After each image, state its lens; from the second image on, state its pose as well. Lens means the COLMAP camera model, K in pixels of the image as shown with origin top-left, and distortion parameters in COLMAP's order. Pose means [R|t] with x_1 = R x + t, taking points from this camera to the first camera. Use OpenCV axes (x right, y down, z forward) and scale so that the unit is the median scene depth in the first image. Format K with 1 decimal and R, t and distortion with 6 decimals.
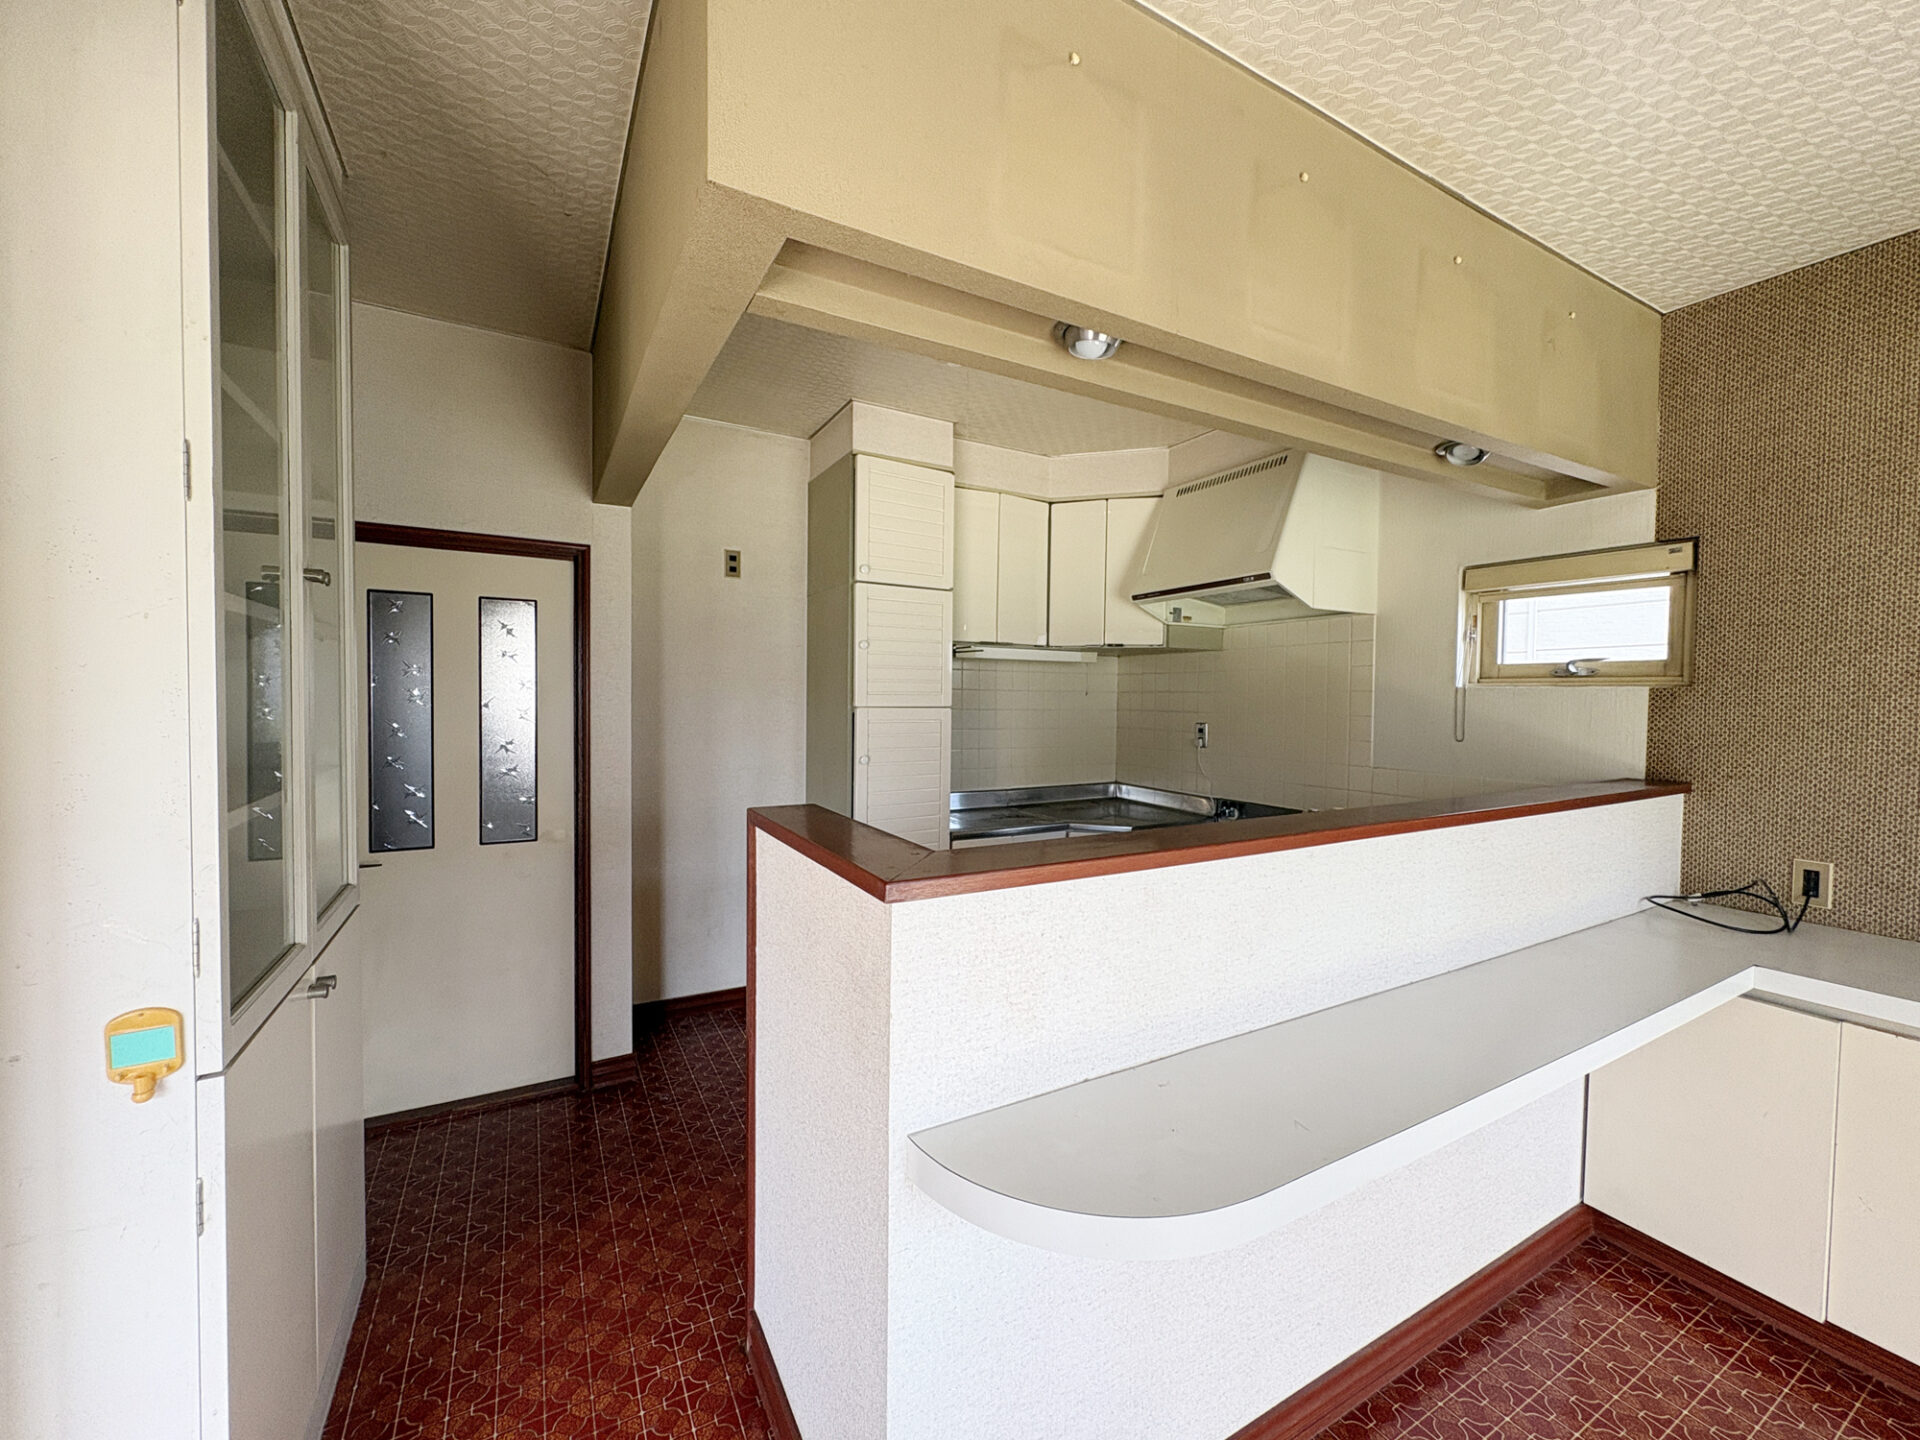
lens RADIAL K [[762.2, 0, 965.3], [0, 762.2, 713.7], [0, 0, 1]] dist [-0.003702, -0.001383]
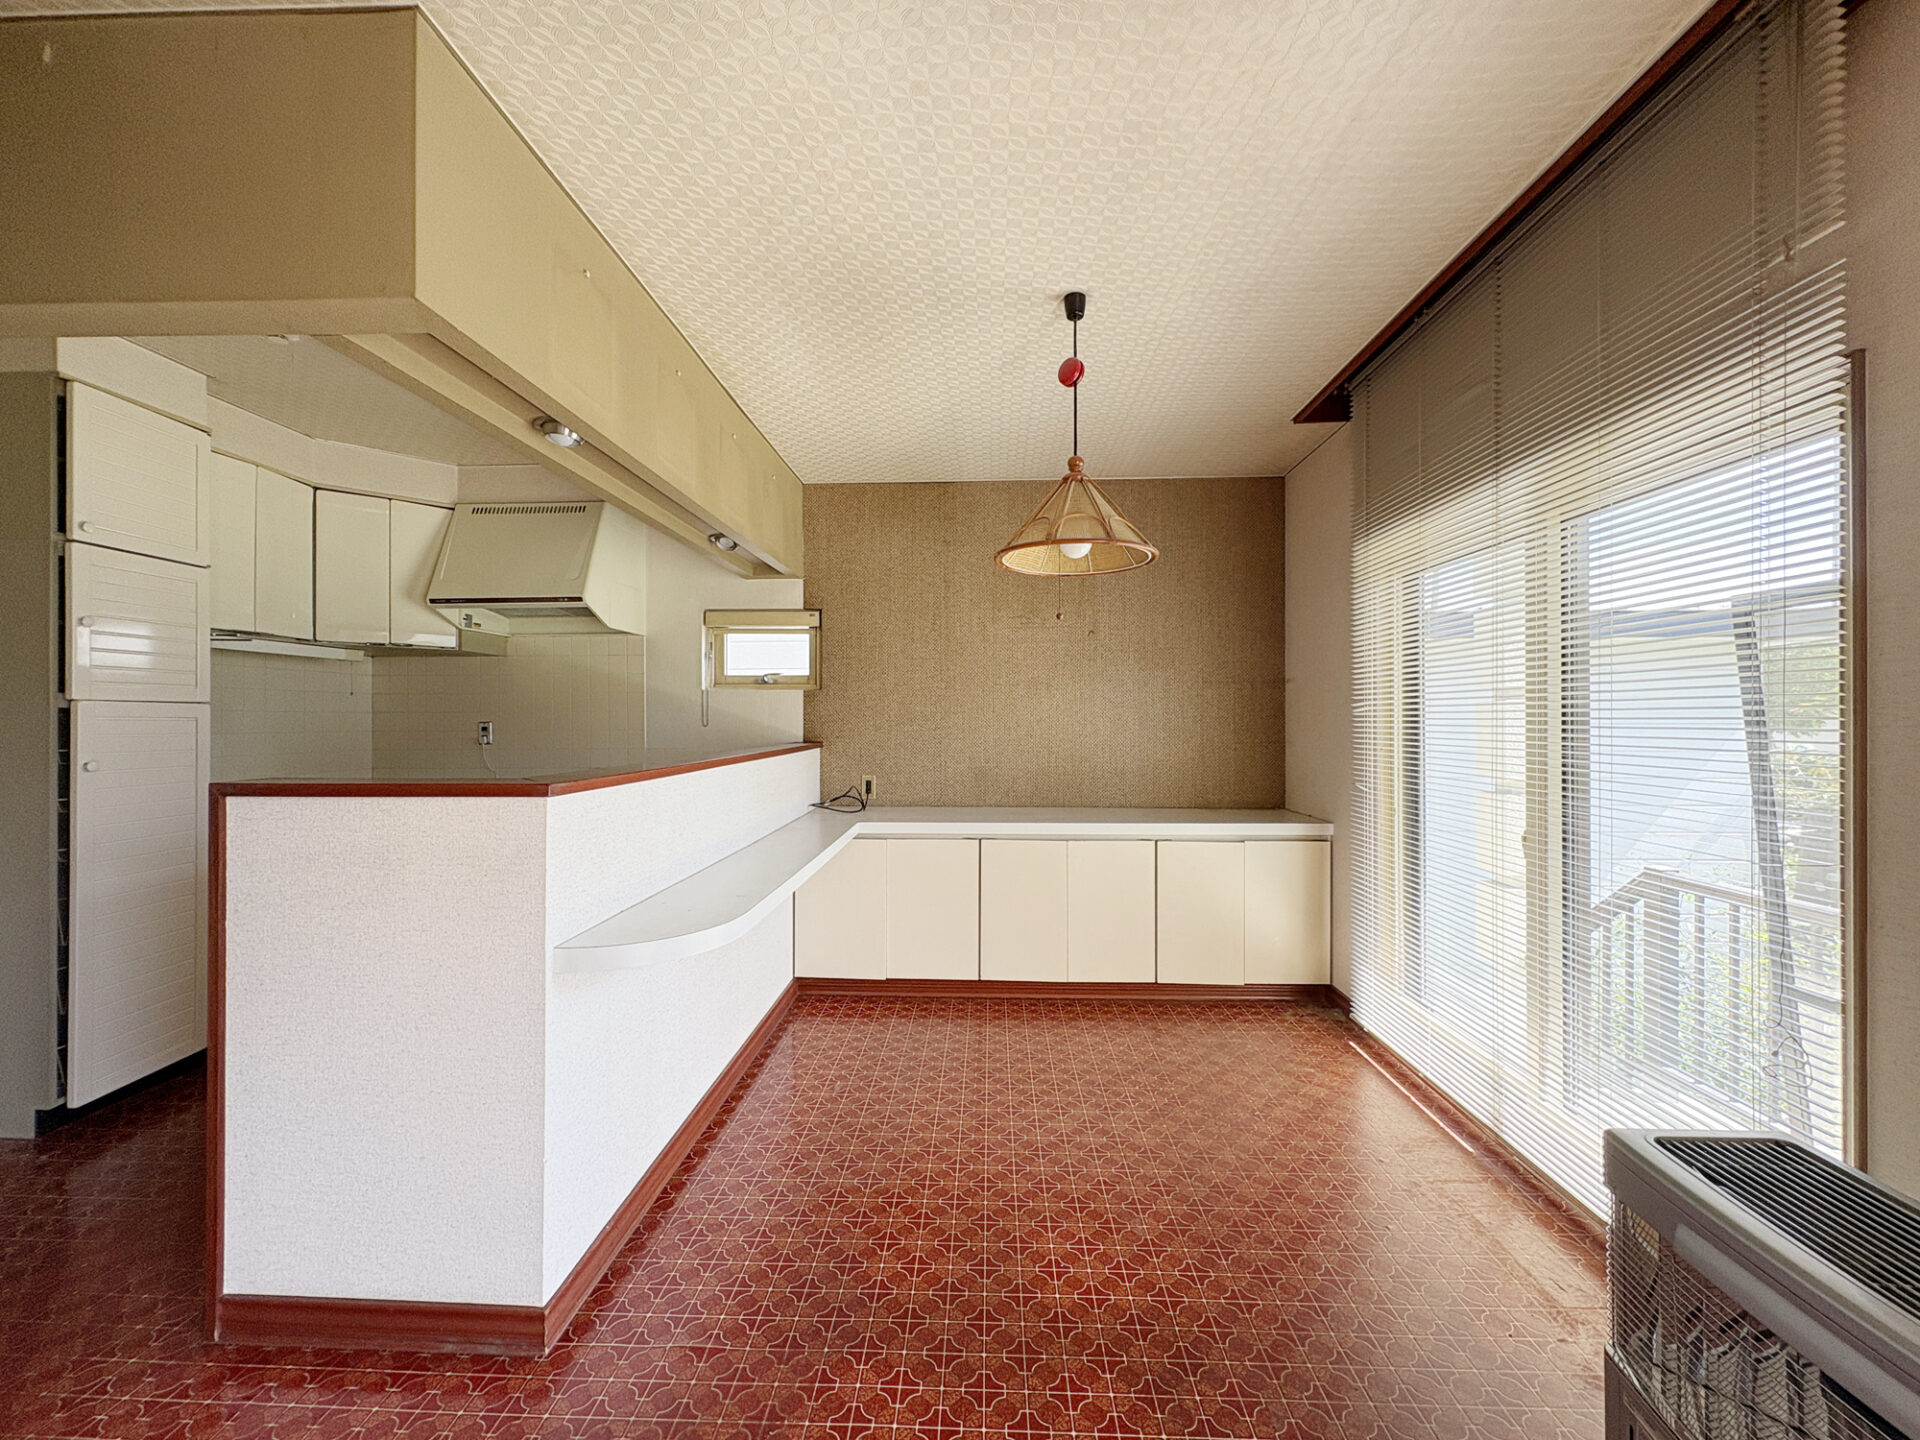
lens RADIAL K [[762.2, 0, 956.6], [0, 762.2, 715.7], [0, 0, 1]] dist [-0.003702, -0.001383]
pose [[0.524265, -0.007031, 0.851526, -0.385714], [0.025995, 0.999632, -0.007751, 0.043204], [-0.851158, 0.026199, 0.524255, -0.215527]]
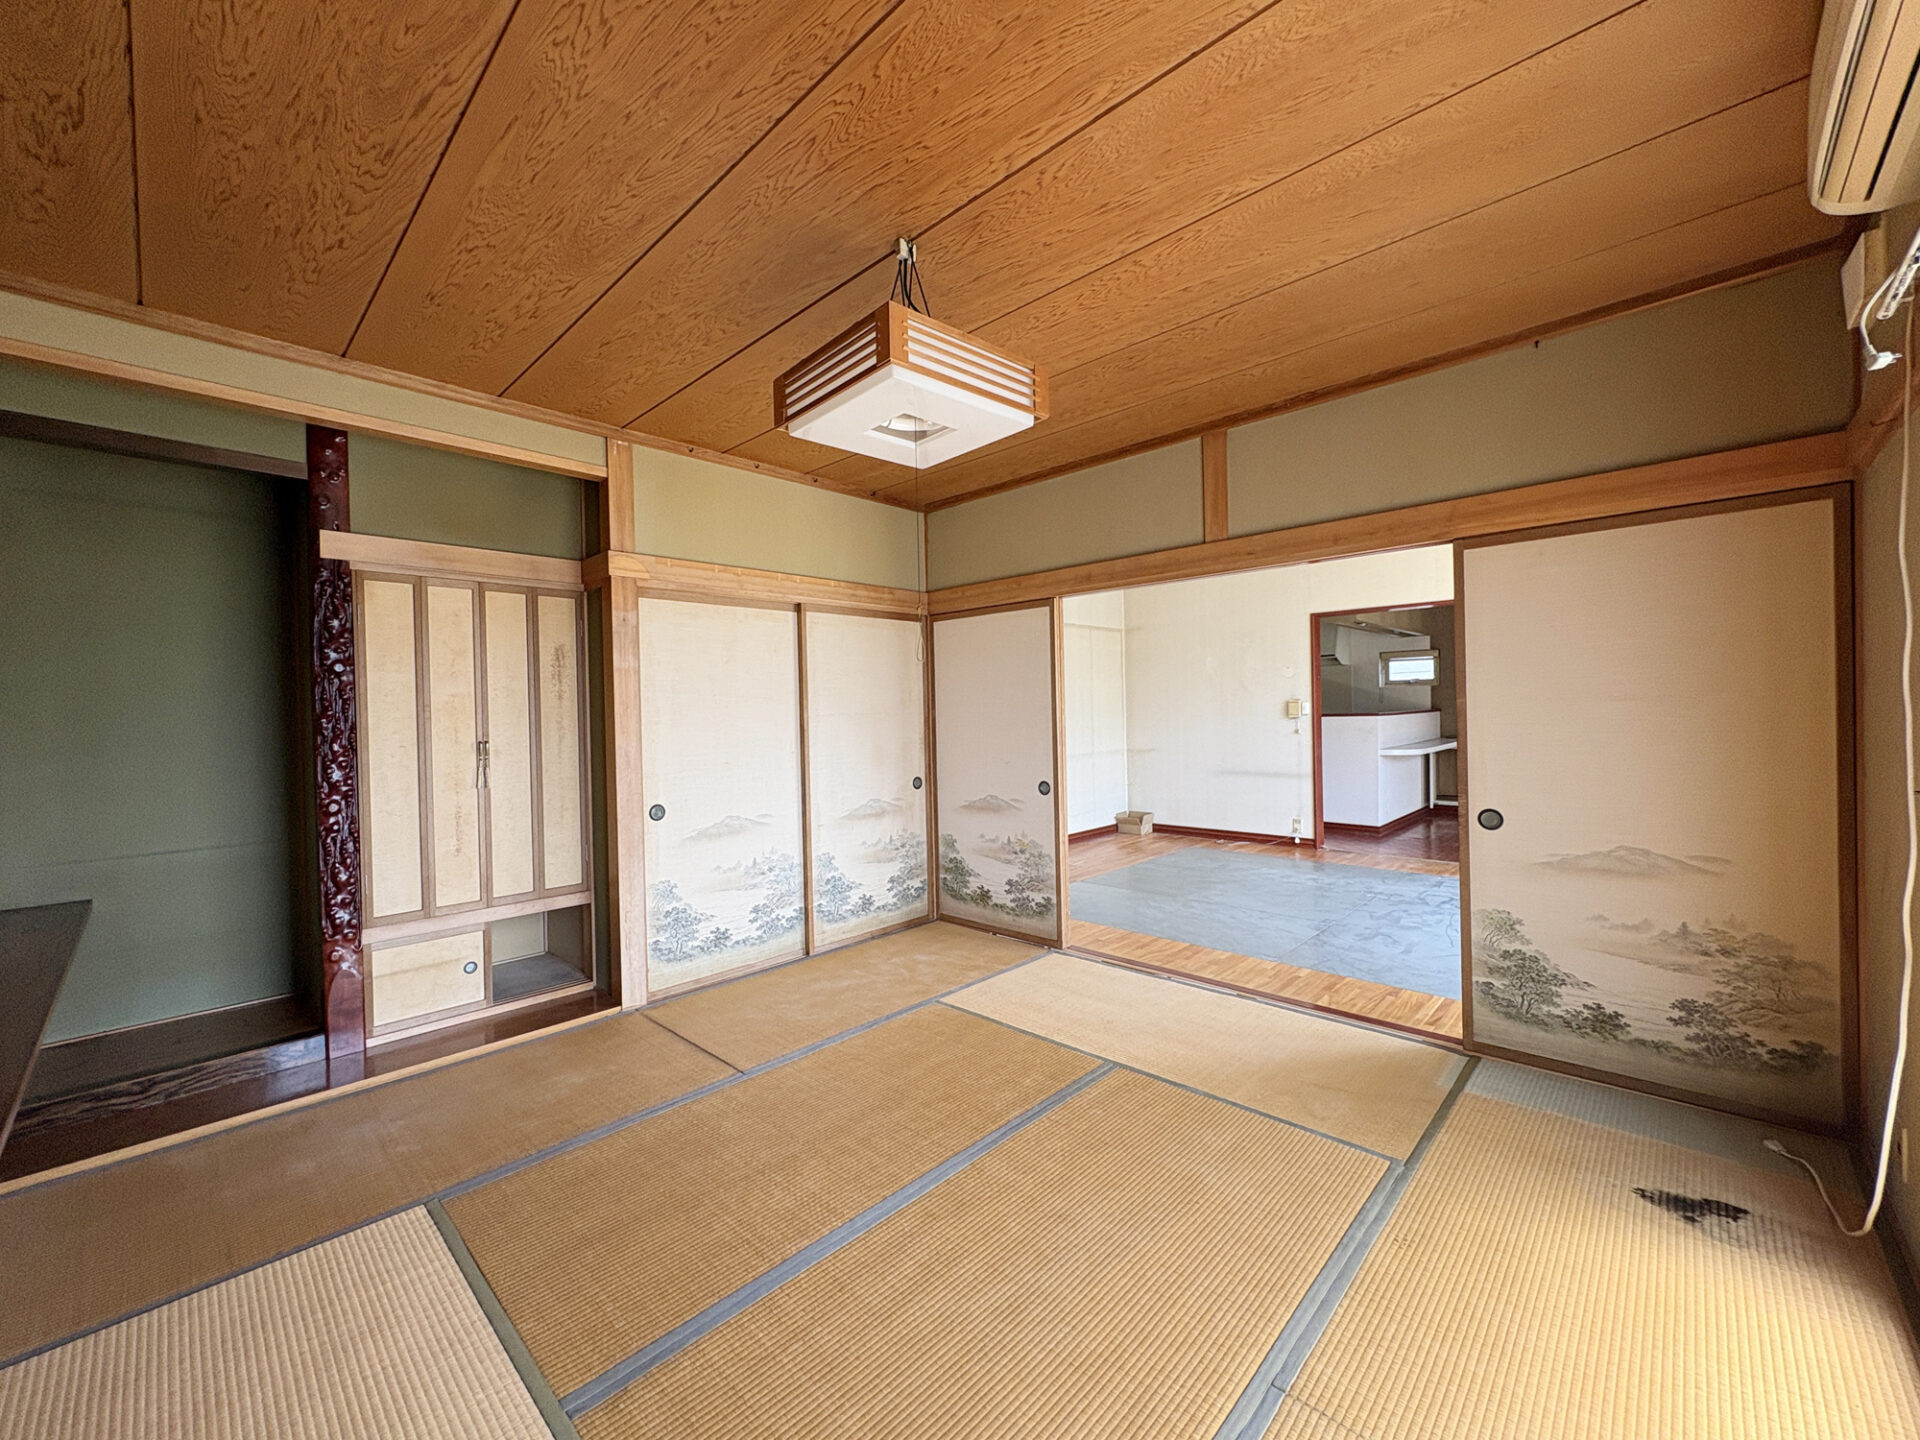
lens RADIAL K [[762.2, 0, 926.5], [0, 762.2, 714.5], [0, 0, 1]] dist [-0.003702, -0.001383]
pose [[0.961792, -0.040666, 0.270745, -2.442257], [0.045132, 0.998928, -0.010285, 0.033834], [-0.270037, 0.022111, 0.962596, -1.900095]]
